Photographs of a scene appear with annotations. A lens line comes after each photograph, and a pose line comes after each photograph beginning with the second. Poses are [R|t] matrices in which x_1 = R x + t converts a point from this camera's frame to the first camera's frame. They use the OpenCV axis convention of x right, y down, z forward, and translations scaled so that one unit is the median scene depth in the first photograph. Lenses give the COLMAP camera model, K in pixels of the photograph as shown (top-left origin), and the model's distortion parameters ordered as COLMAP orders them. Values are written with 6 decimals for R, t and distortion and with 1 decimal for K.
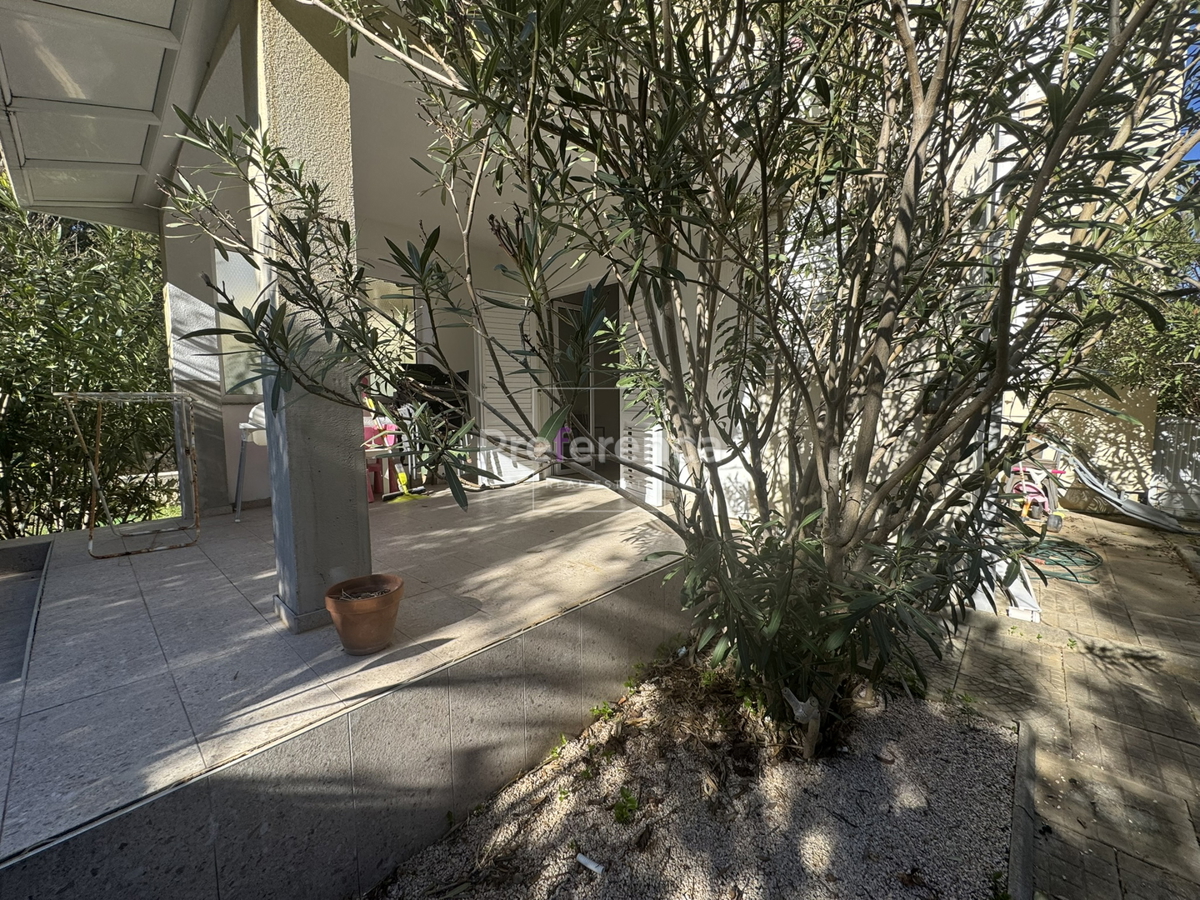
lens RADIAL K [[474.7, 0, 599.6], [0, 474.7, 446.7], [0, 0, 1]] dist [-0.002489, 0.000349]
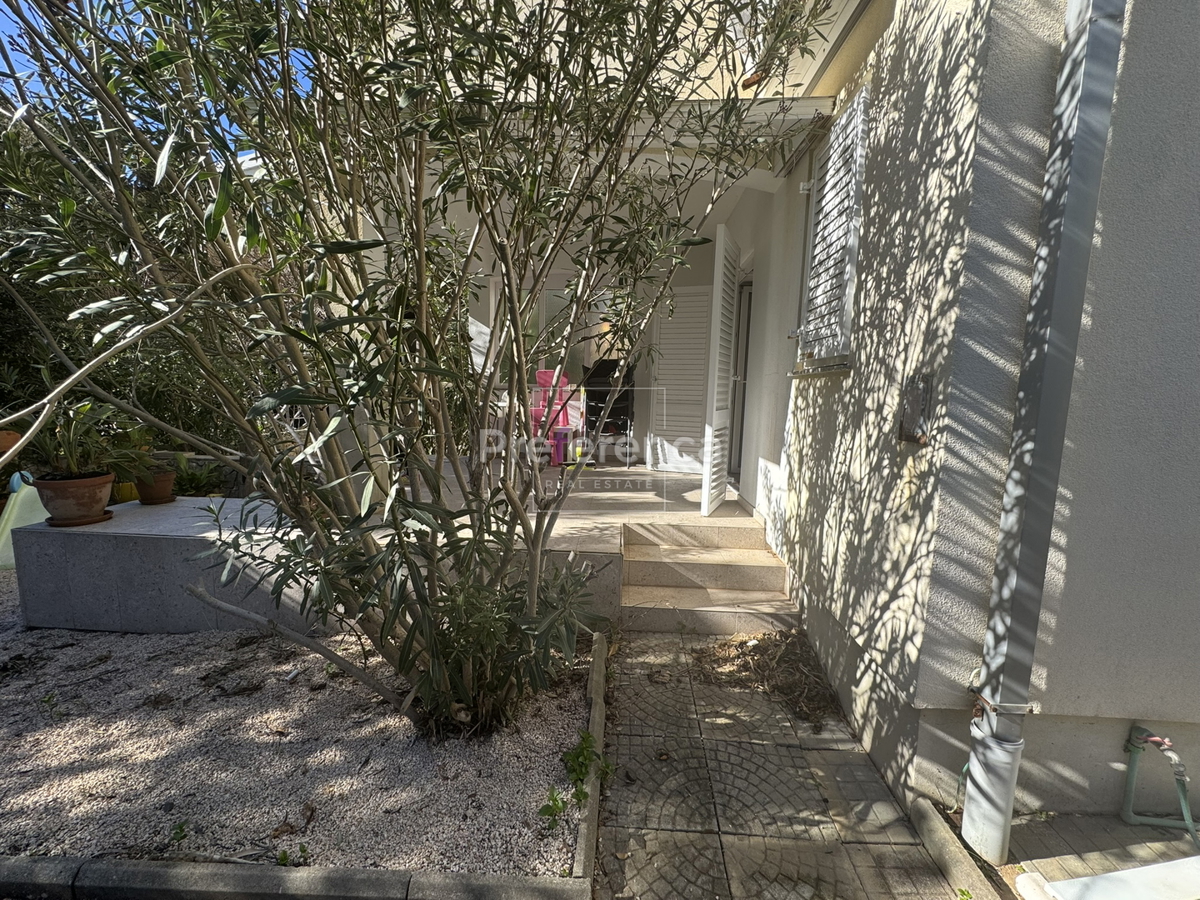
lens RADIAL K [[474.7, 0, 595.0], [0, 474.7, 448.2], [0, 0, 1]] dist [-0.002489, 0.000349]
pose [[0.631248, 0.123478, -0.765689, 0.861861], [-0.093165, 0.992169, 0.083195, -0.071477], [0.769965, 0.018819, 0.637808, 0.348724]]
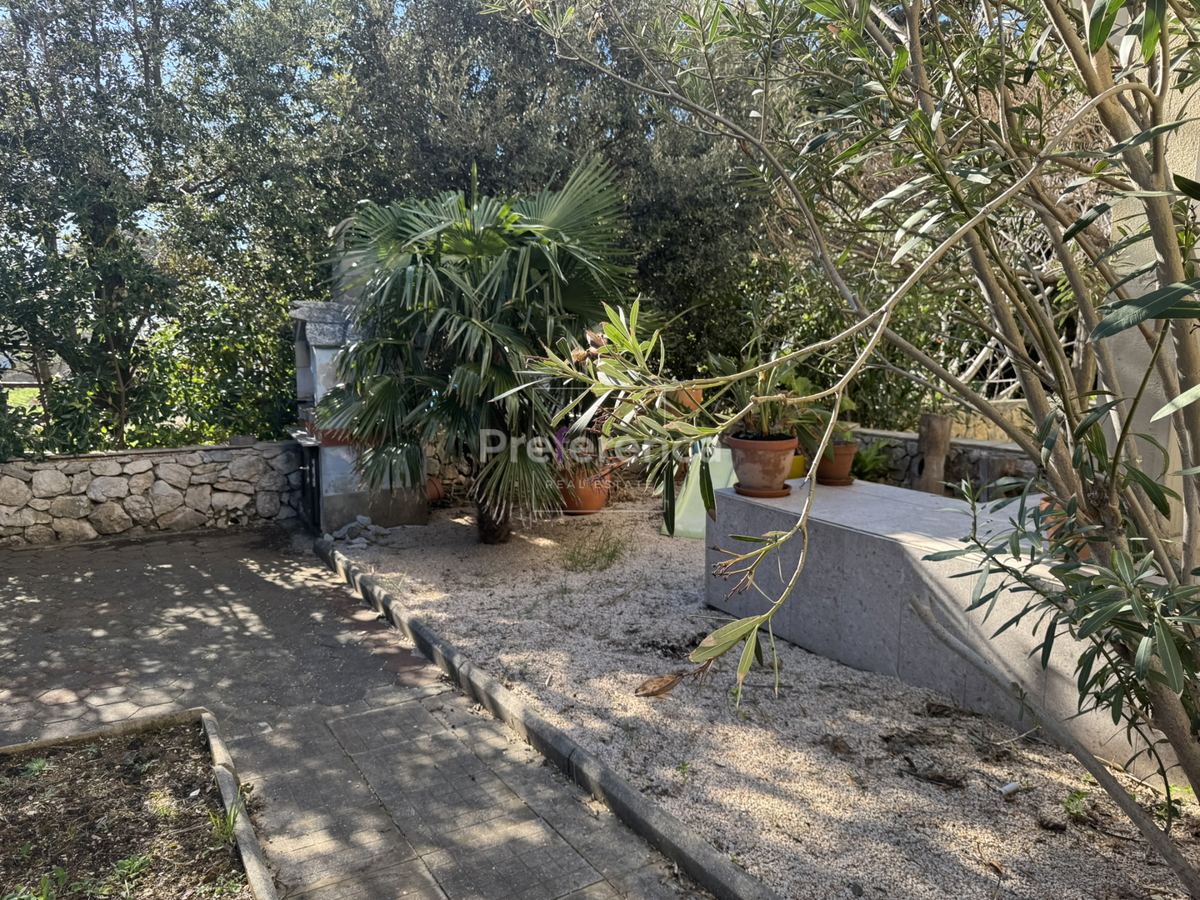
lens RADIAL K [[847.3, 0, 599.9], [0, 847.3, 450.8], [0, 0, 1]] dist [-0.001035, -0.006634]
pose [[-0.281016, 0.151215, -0.947715, 0.861661], [-0.073239, 0.981250, 0.178282, -0.041286], [0.956904, 0.119510, -0.264672, 0.262722]]
